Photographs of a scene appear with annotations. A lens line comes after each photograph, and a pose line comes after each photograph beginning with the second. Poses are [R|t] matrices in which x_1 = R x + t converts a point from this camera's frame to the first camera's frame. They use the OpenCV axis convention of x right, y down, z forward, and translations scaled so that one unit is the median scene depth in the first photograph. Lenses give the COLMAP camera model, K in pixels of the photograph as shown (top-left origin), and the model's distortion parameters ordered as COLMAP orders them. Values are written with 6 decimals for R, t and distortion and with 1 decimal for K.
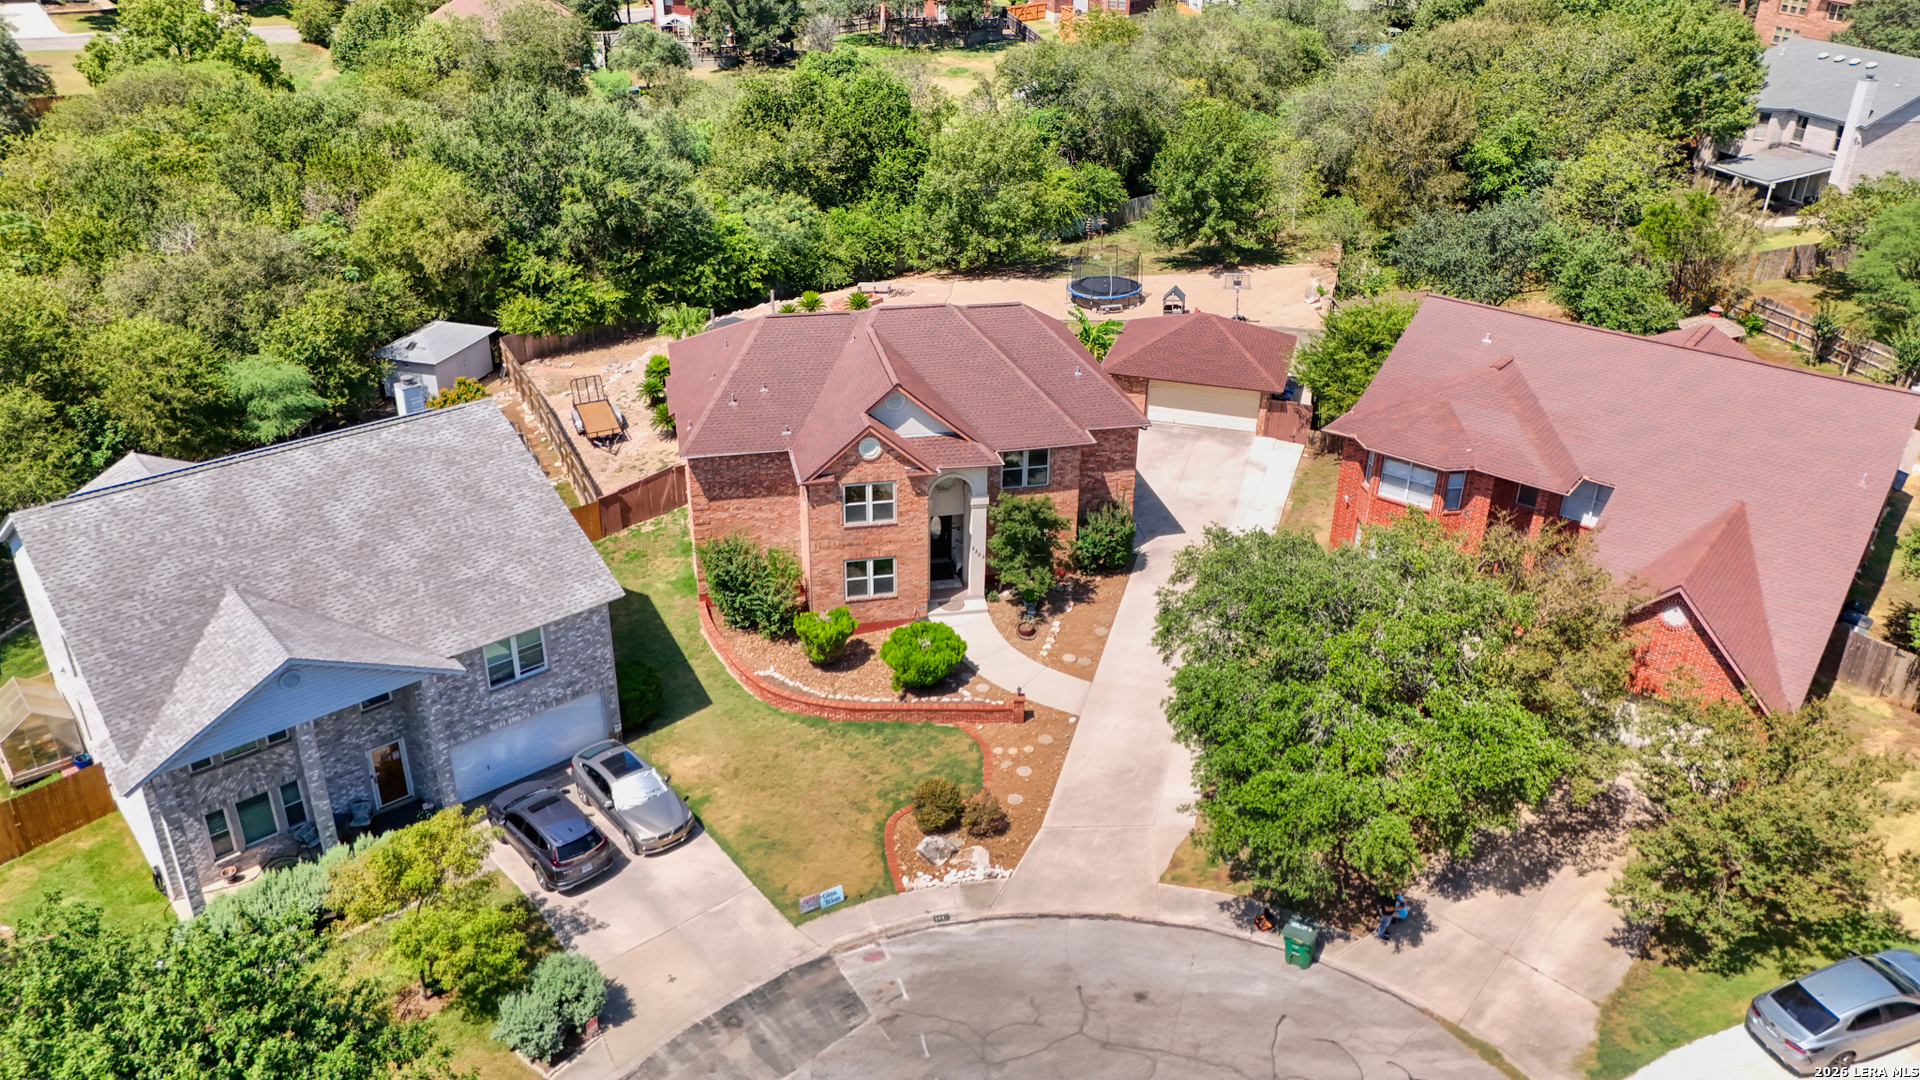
lens RADIAL K [[1132.2, 0, 960.0], [0, 1132.2, 540.0], [0, 0, 1]] dist [0.050227, 0.000205]
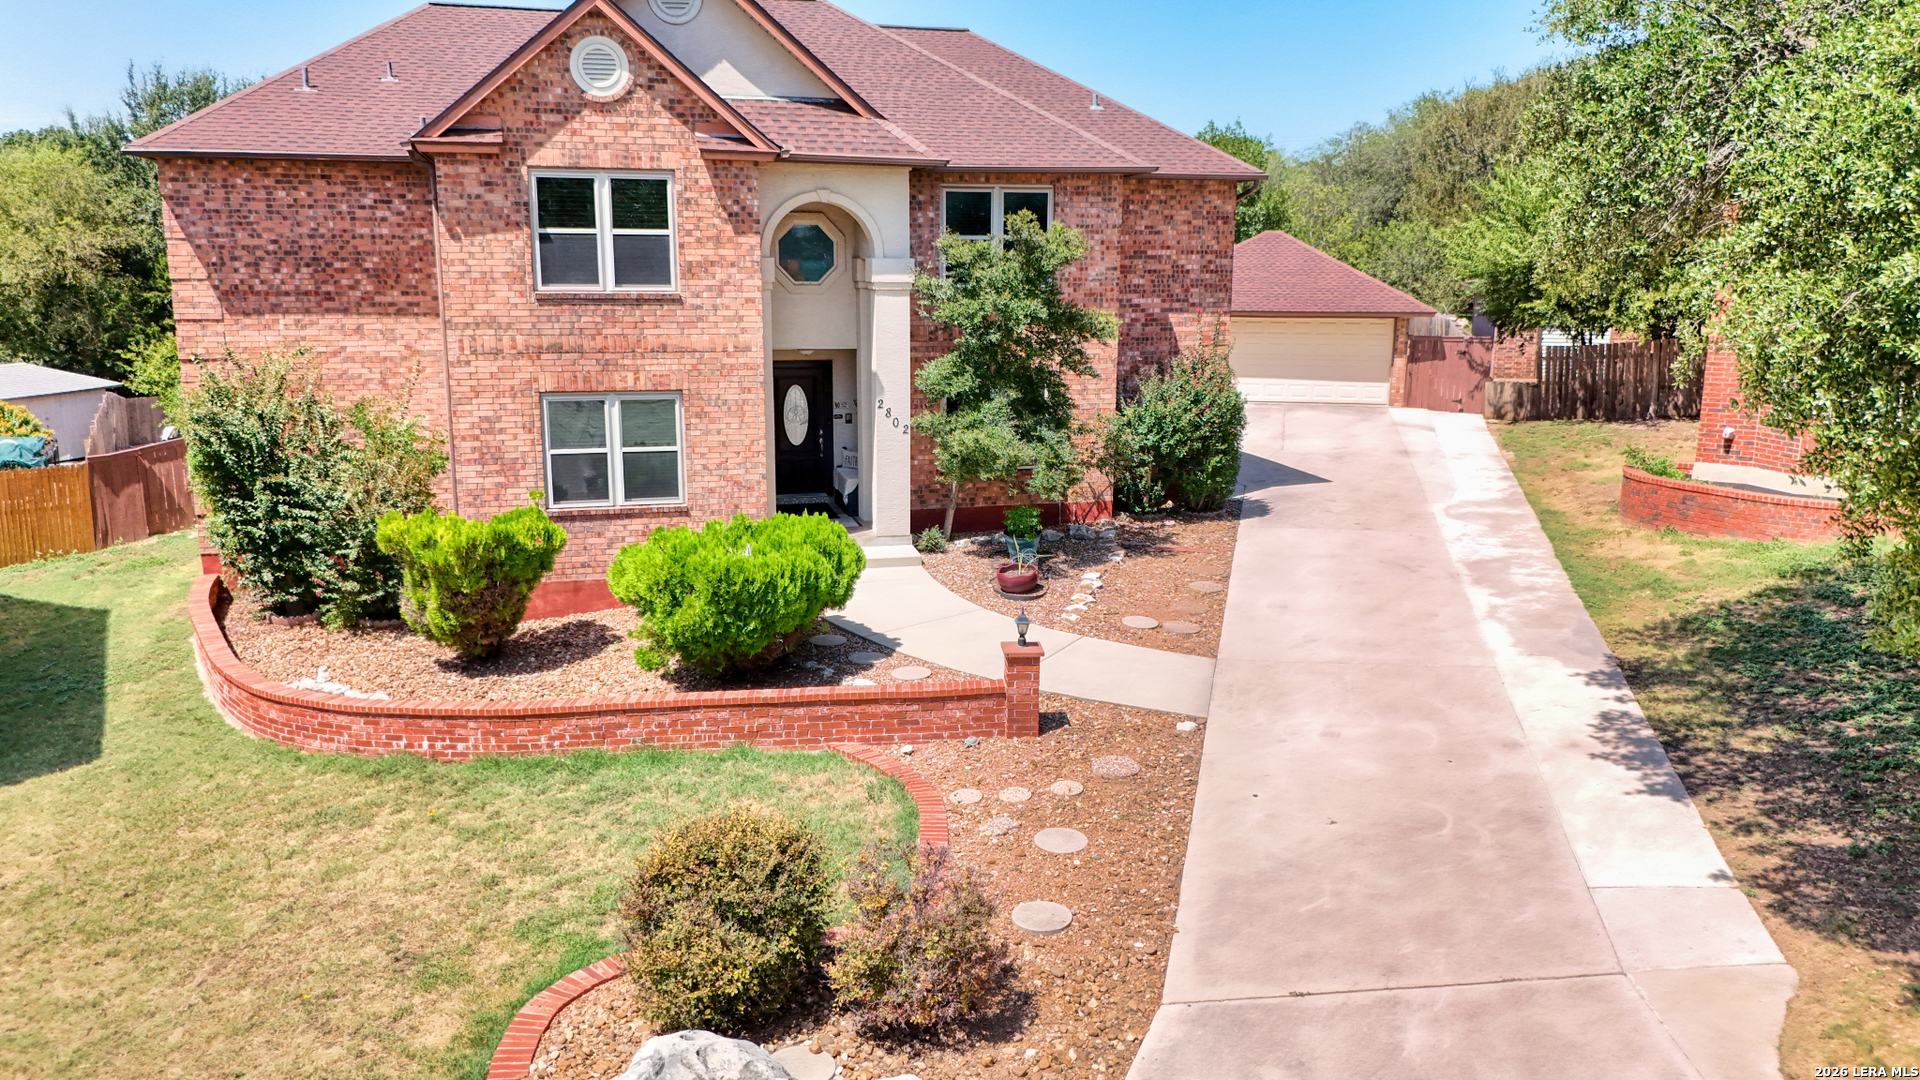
lens RADIAL K [[1375.9, 0, 960.0], [0, 1375.9, 540.0], [0, 0, 1]] dist [0.009666, 0.000516]
pose [[0.997983, -0.017811, 0.060934, 0.010090], [0.031136, 0.973789, -0.225310, 0.177224], [-0.055324, 0.226753, 0.972380, 0.555452]]
